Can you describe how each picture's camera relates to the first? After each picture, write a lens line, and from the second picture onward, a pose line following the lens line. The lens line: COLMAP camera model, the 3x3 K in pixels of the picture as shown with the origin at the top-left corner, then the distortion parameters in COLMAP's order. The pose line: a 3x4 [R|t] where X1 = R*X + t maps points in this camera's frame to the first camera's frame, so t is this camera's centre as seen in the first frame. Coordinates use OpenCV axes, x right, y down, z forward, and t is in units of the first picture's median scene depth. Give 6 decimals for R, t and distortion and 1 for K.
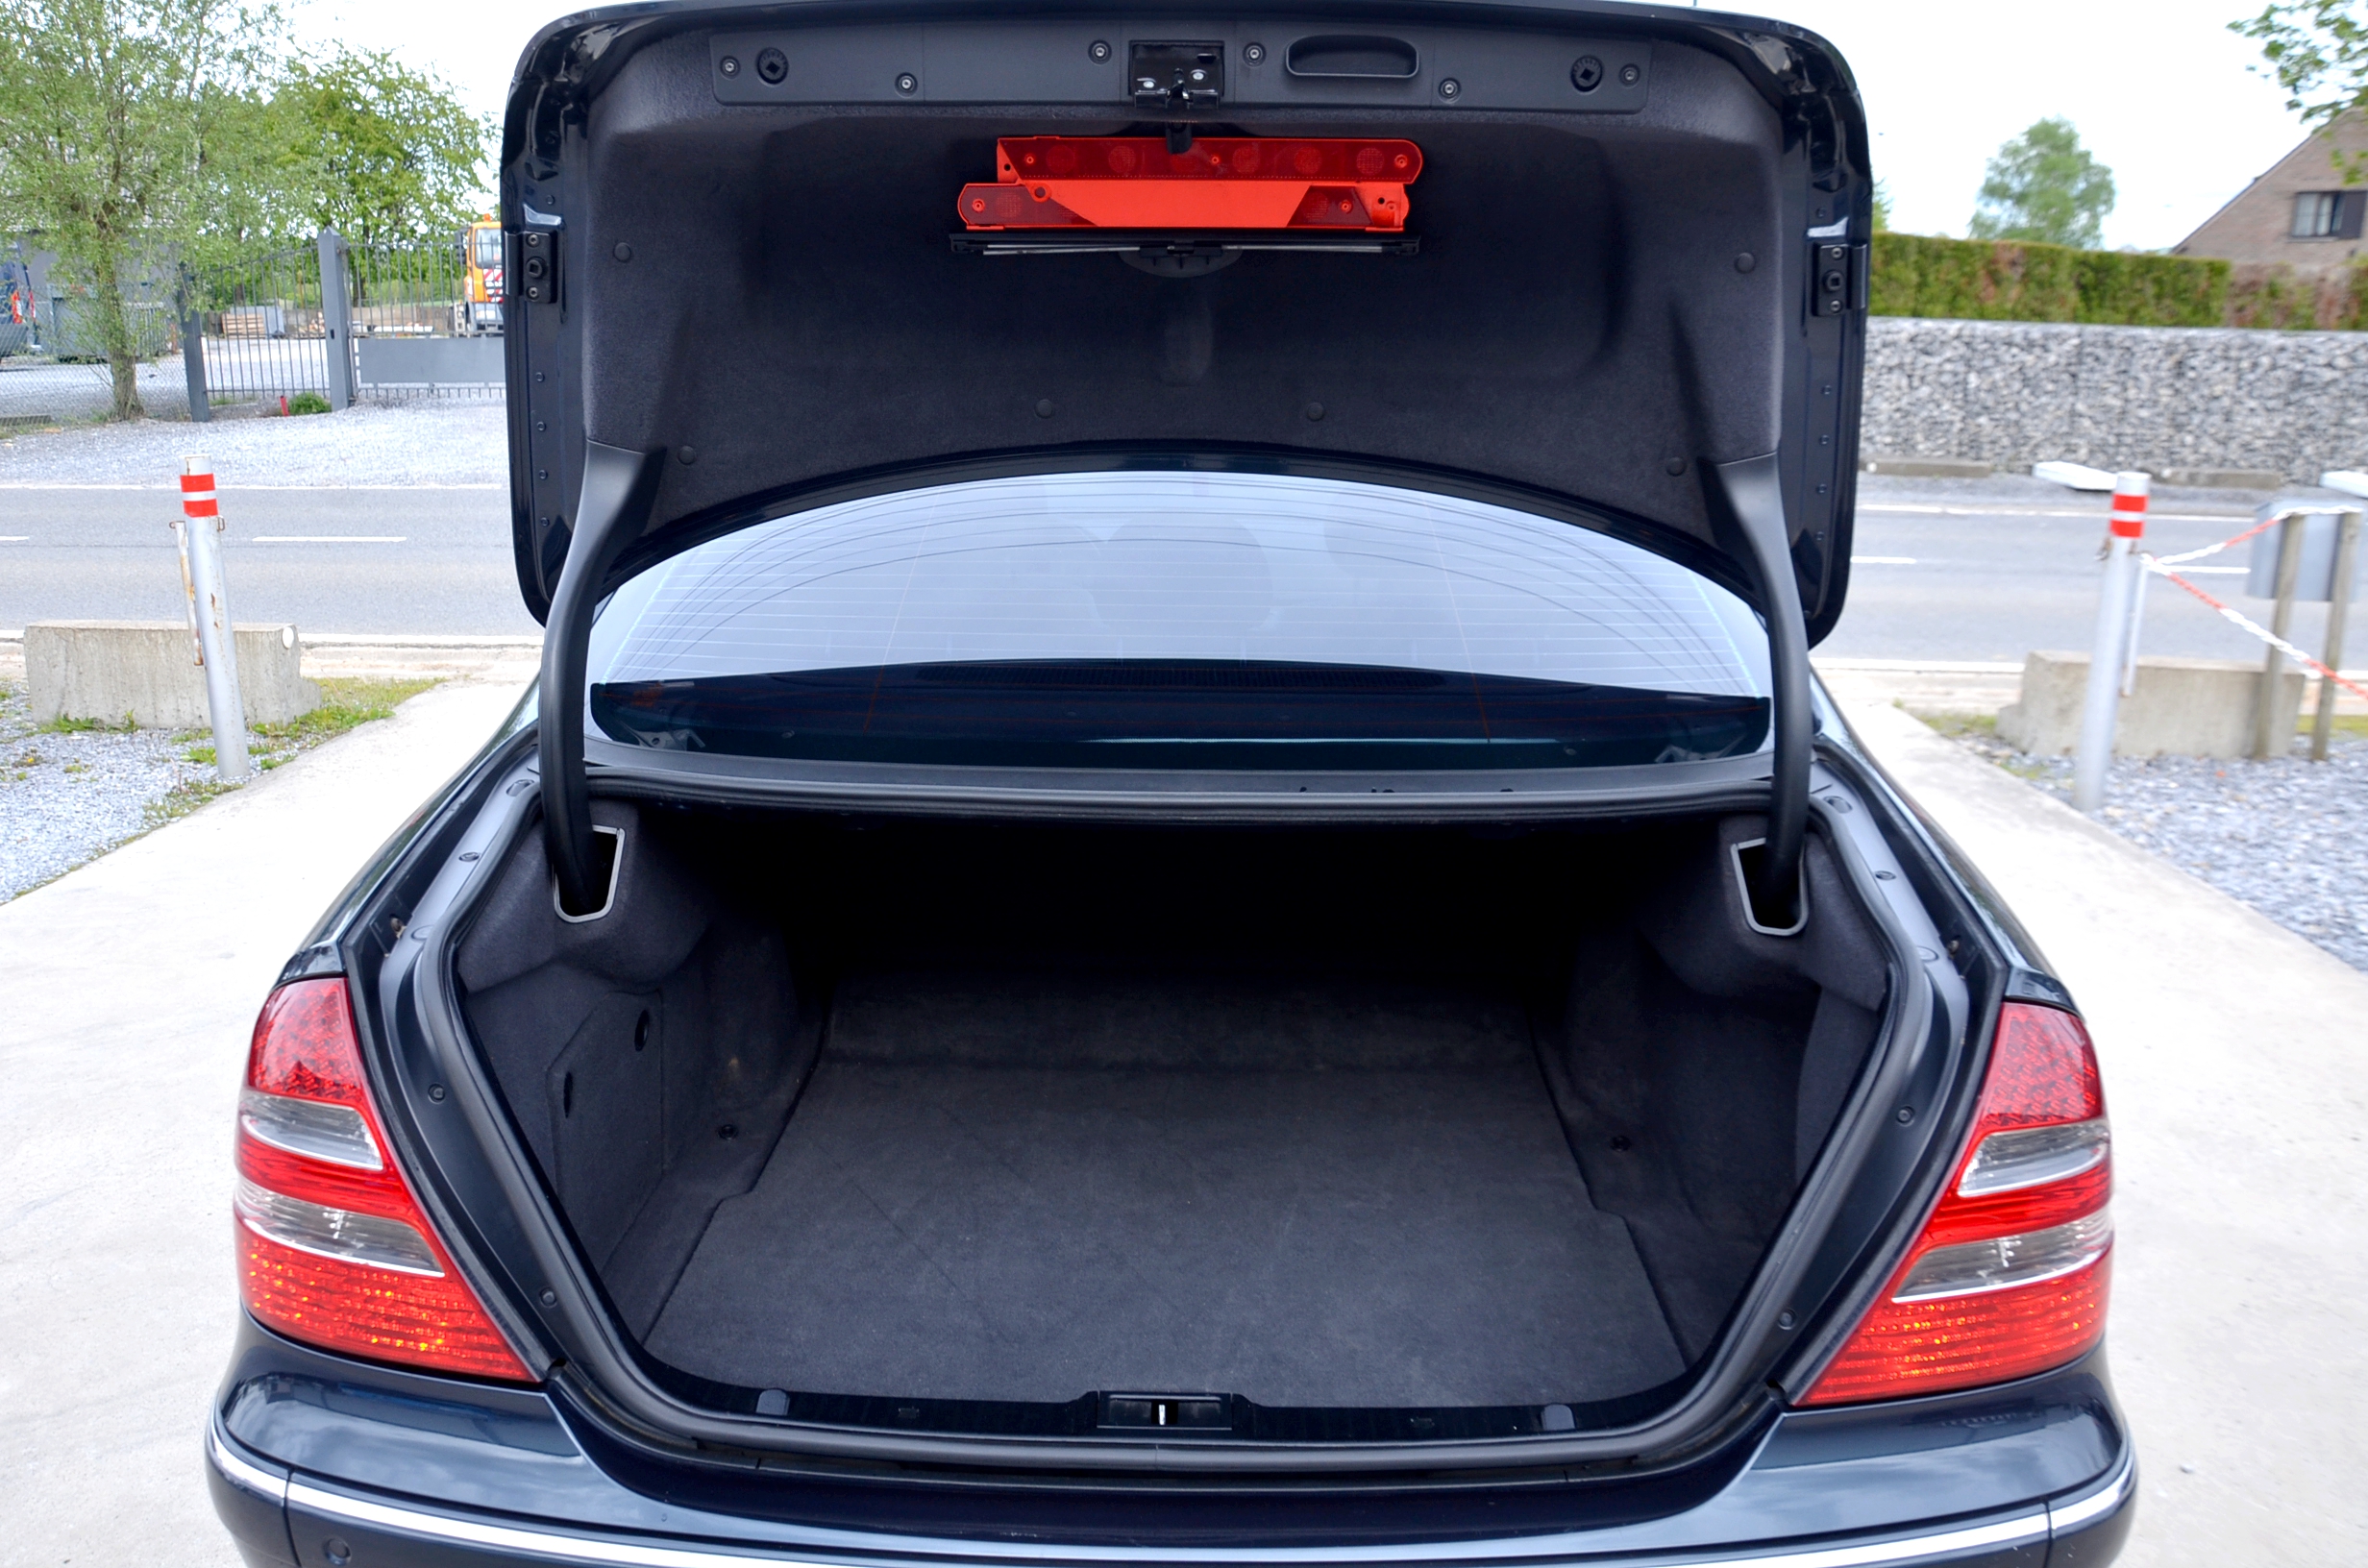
lens RADIAL K [[1771.5, 0, 1153.3], [0, 1771.5, 762.7], [0, 0, 1]] dist [-0.147931, 0.077476]
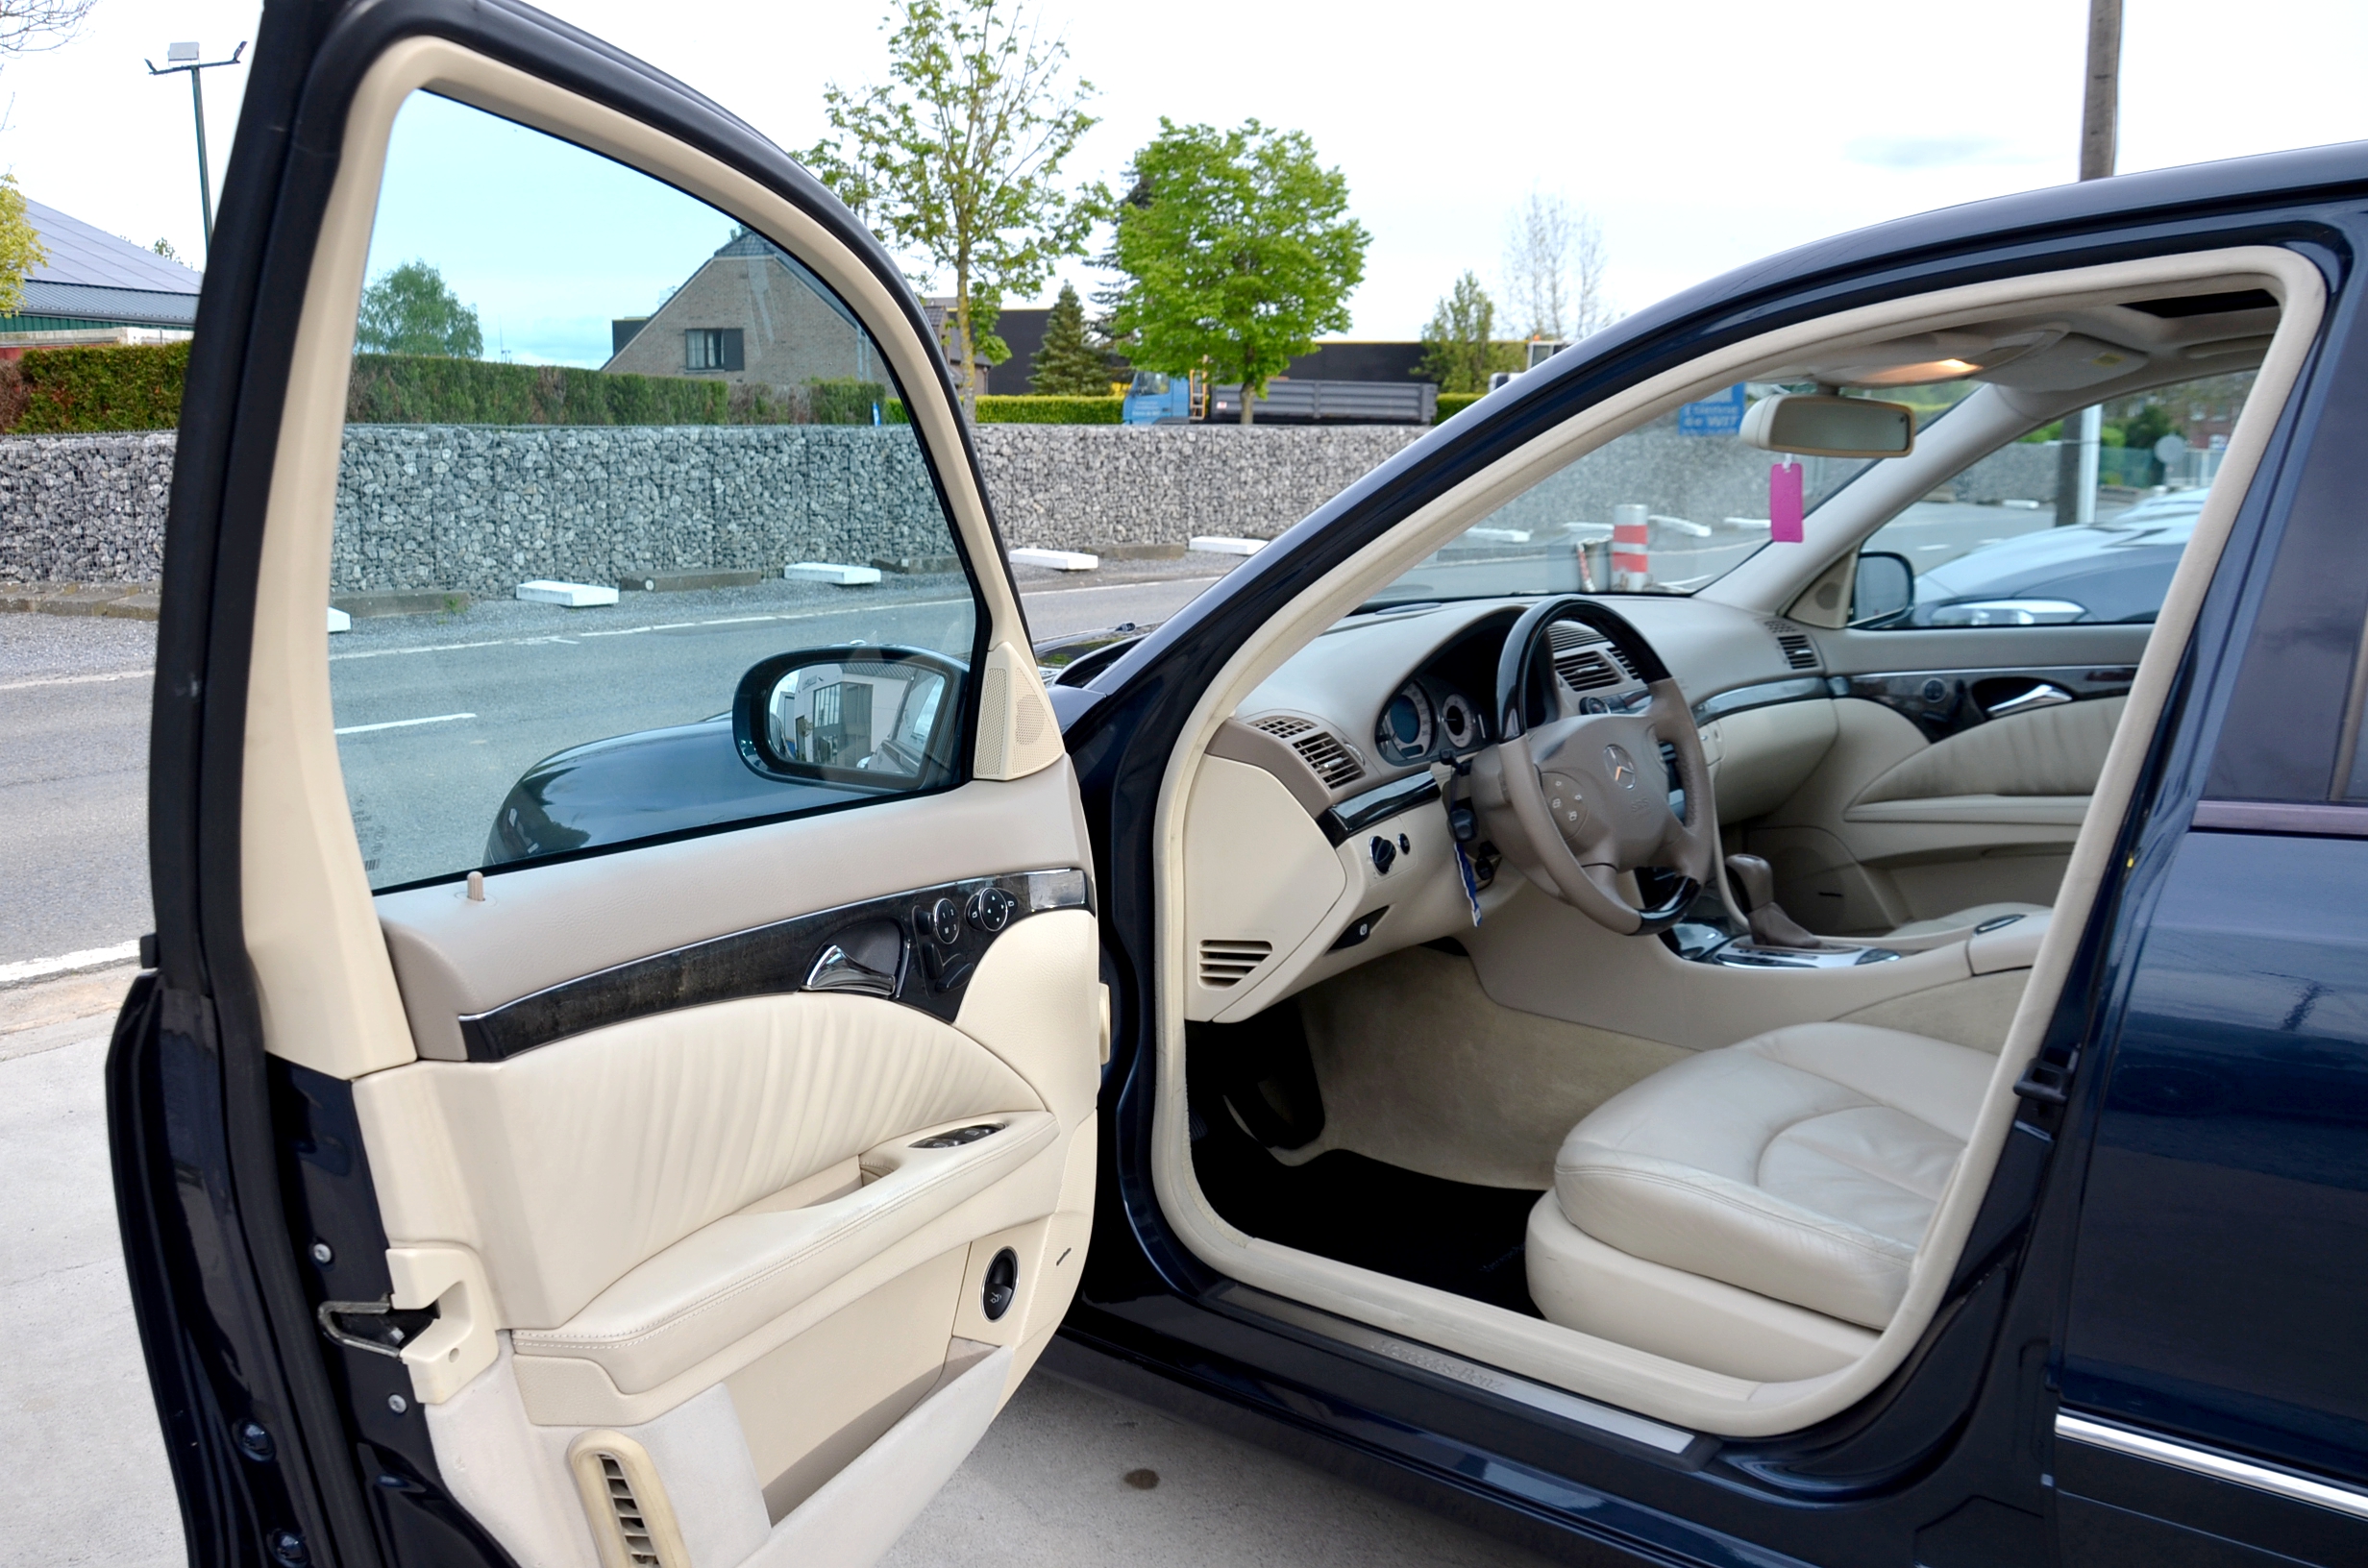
lens RADIAL K [[1771.5, 0, 1195.7], [0, 1771.5, 764.8], [0, 0, 1]] dist [-0.147931, 0.077476]
pose [[0.627117, -0.146491, 0.765026, -0.124313], [0.208188, 0.977948, 0.016604, -0.031180], [-0.750588, 0.148857, 0.643785, 0.190486]]
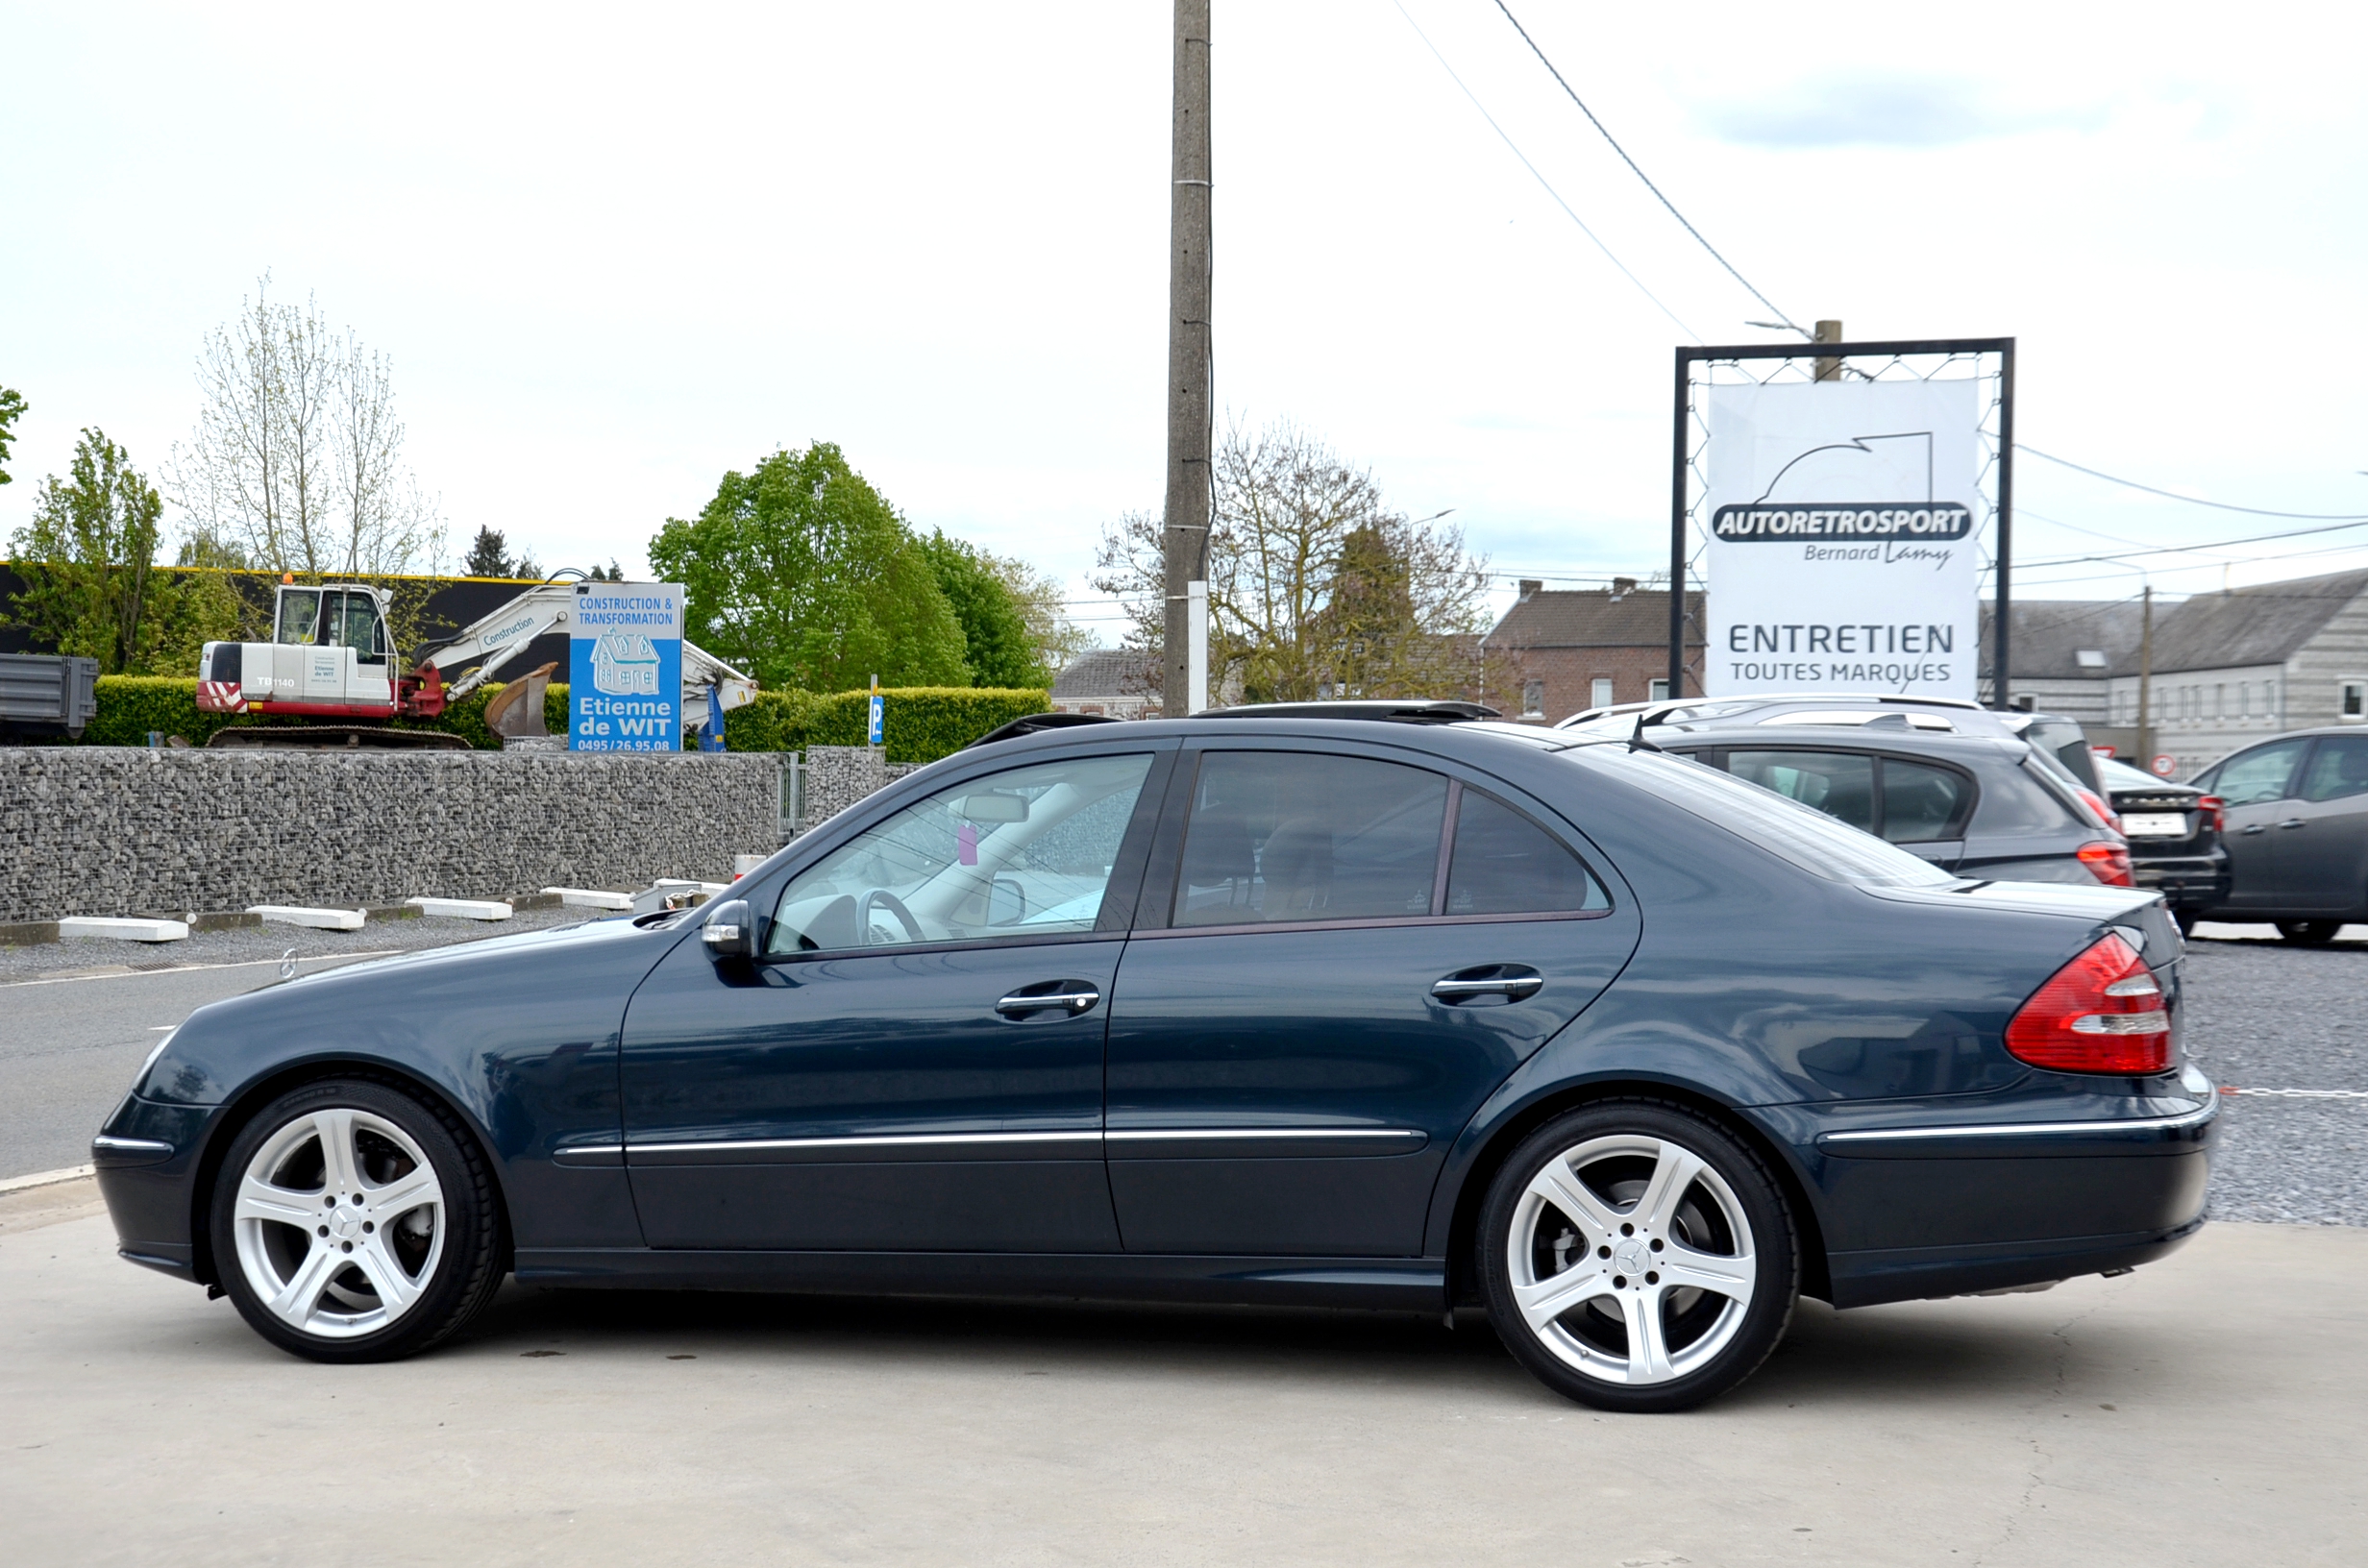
lens RADIAL K [[3533.6, 0, 1118.0], [0, 3533.6, 794.4], [0, 0, 1]] dist [0.266349, 0.000000]
pose [[0.237519, -0.007212, 0.971356, -0.504408], [0.241063, 0.969129, -0.051750, -0.013318], [-0.940996, 0.246450, 0.231925, 0.092244]]
